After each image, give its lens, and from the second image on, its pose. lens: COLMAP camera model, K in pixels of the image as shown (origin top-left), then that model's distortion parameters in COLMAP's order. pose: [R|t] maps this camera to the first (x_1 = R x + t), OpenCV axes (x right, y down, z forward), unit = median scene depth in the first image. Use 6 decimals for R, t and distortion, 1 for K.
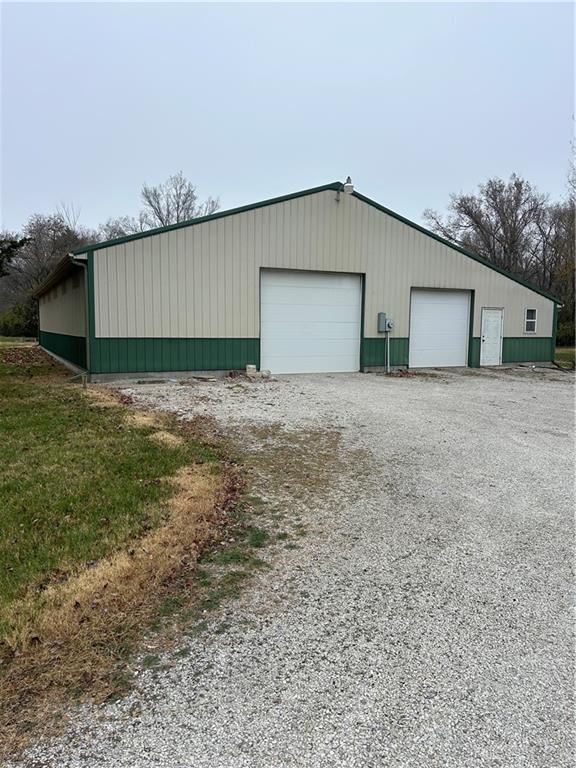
lens RADIAL K [[576.5, 0, 288.0], [0, 576.5, 384.0], [0, 0, 1]] dist [-0.004160, -0.003748]
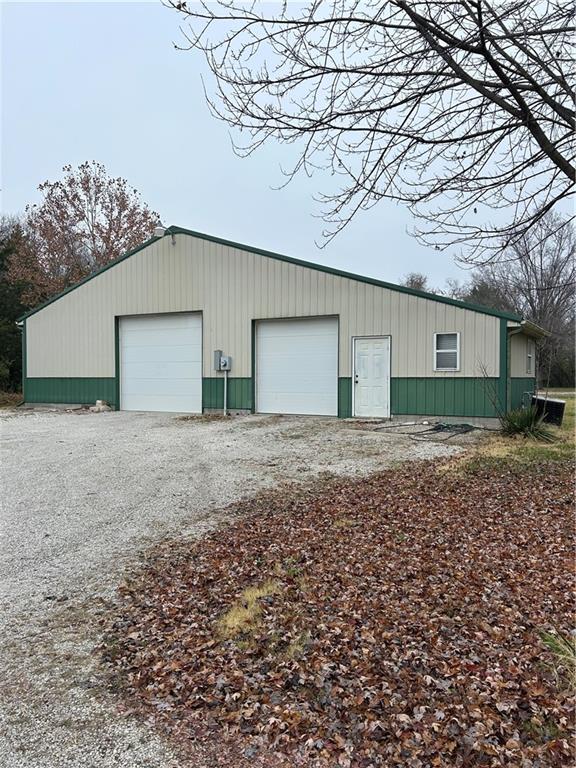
lens RADIAL K [[576.5, 0, 288.0], [0, 576.5, 384.0], [0, 0, 1]] dist [-0.004160, -0.003748]
pose [[0.547561, 0.008356, -0.836724, 0.981621], [-0.073997, 0.996516, -0.038473, -0.042333], [0.833488, 0.082981, 0.546272, 0.585968]]
